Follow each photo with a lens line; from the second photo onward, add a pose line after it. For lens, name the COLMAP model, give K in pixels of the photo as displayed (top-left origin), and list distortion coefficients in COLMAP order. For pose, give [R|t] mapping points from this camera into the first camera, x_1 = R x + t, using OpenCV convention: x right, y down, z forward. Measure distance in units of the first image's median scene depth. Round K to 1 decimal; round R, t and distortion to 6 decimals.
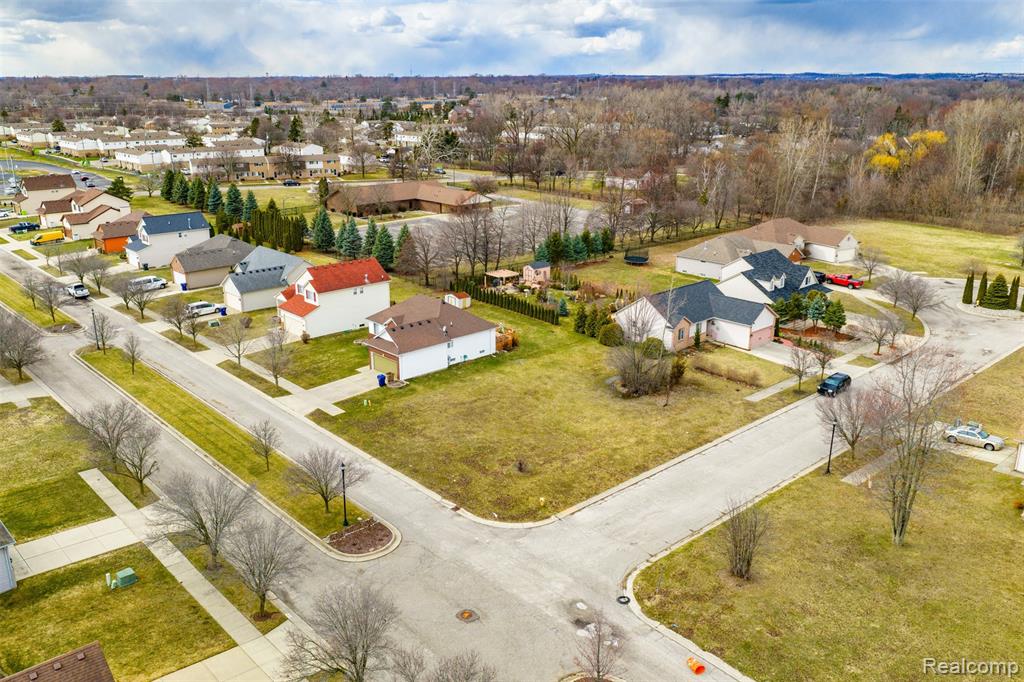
lens RADIAL K [[841.2, 0, 512.0], [0, 841.2, 341.0], [0, 0, 1]] dist [0.026569, -0.050299]
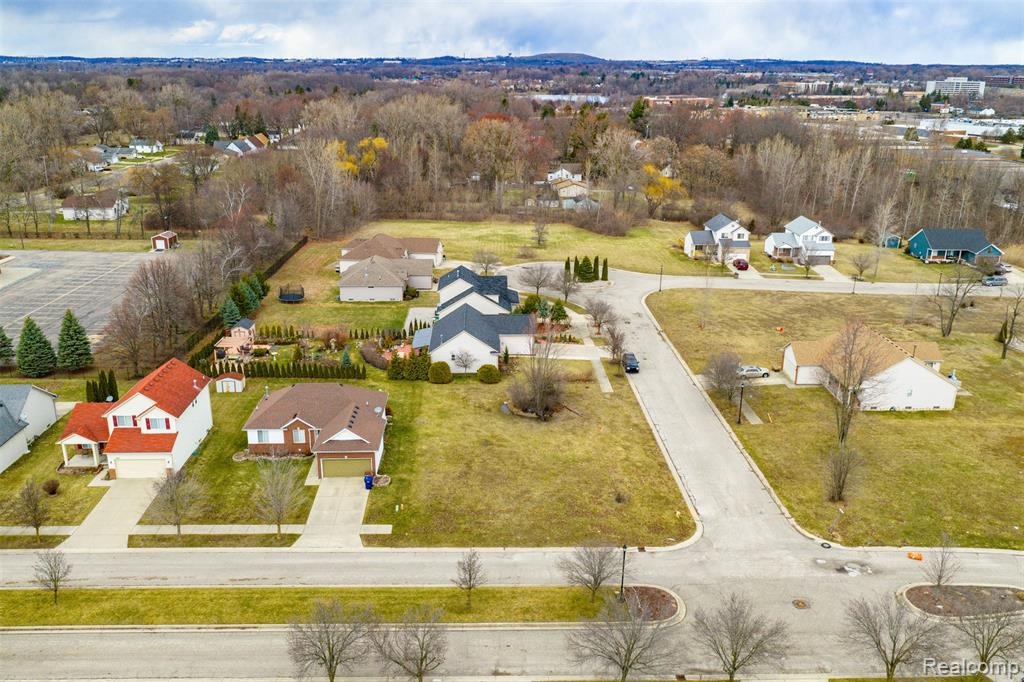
lens RADIAL K [[841.2, 0, 512.0], [0, 841.2, 341.0], [0, 0, 1]] dist [0.026569, -0.050299]
pose [[0.651973, -0.232565, 0.721696, -0.696316], [0.219062, 0.968987, 0.114355, -0.177582], [-0.725908, 0.083540, 0.682699, 0.253944]]
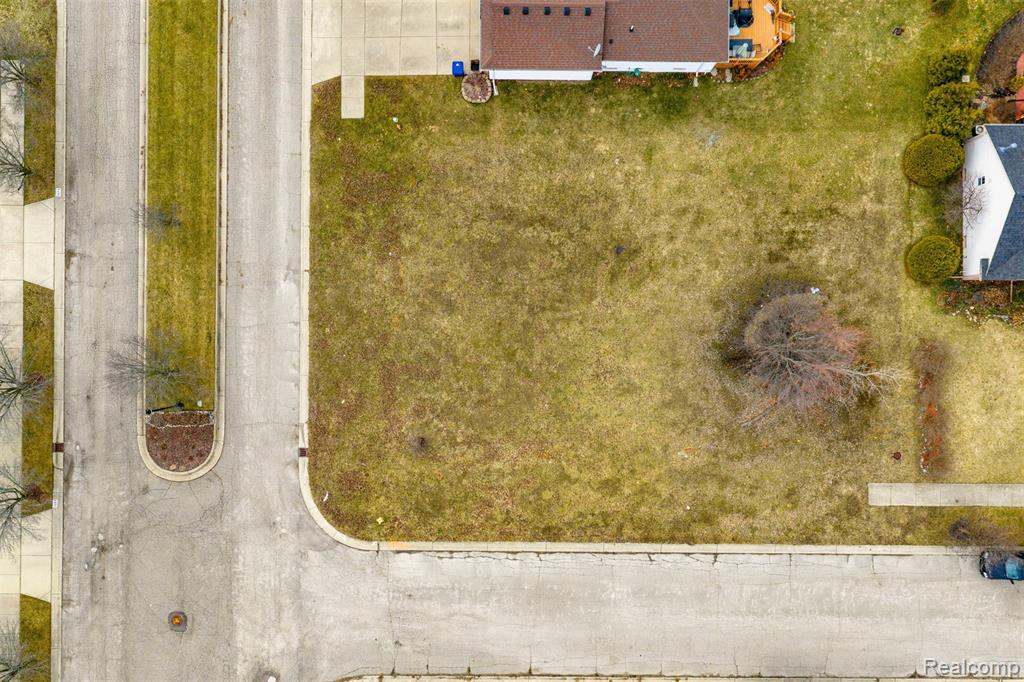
lens RADIAL K [[841.2, 0, 512.0], [0, 841.2, 341.0], [0, 0, 1]] dist [0.026569, -0.050299]
pose [[0.729713, 0.683743, -0.003781, 0.009714], [-0.204889, 0.223934, 0.952824, -0.508919], [0.652333, -0.694514, 0.303500, 0.722361]]
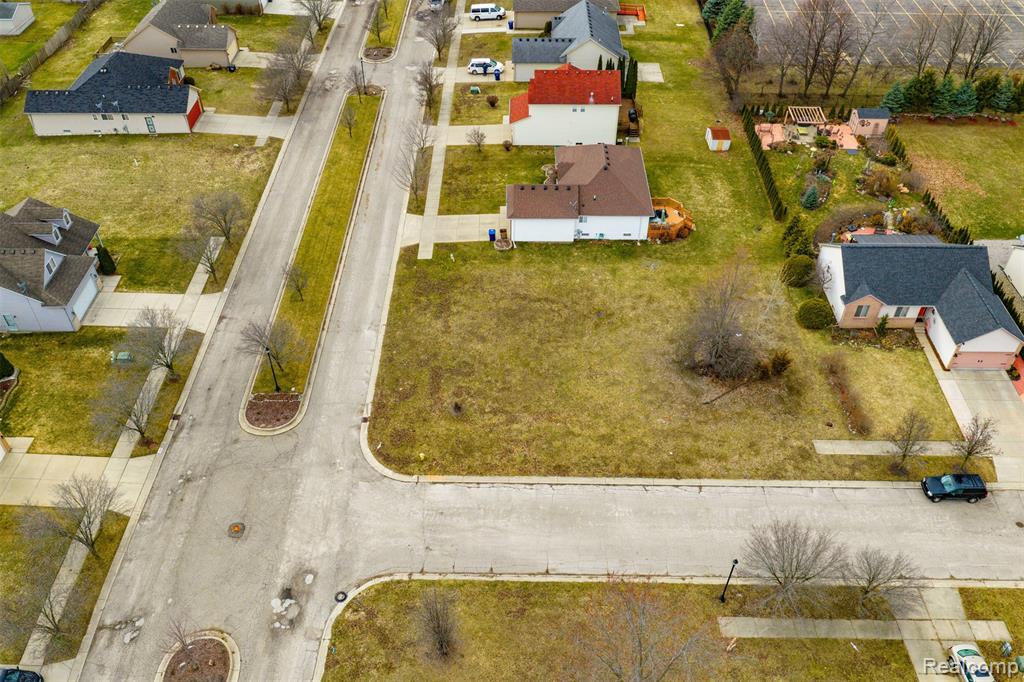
lens RADIAL K [[841.2, 0, 512.0], [0, 841.2, 341.0], [0, 0, 1]] dist [0.026569, -0.050299]
pose [[0.729444, 0.462694, -0.503812, 0.430630], [-0.205586, 0.850762, 0.483672, -0.340308], [0.652416, -0.249235, 0.715706, 0.280314]]
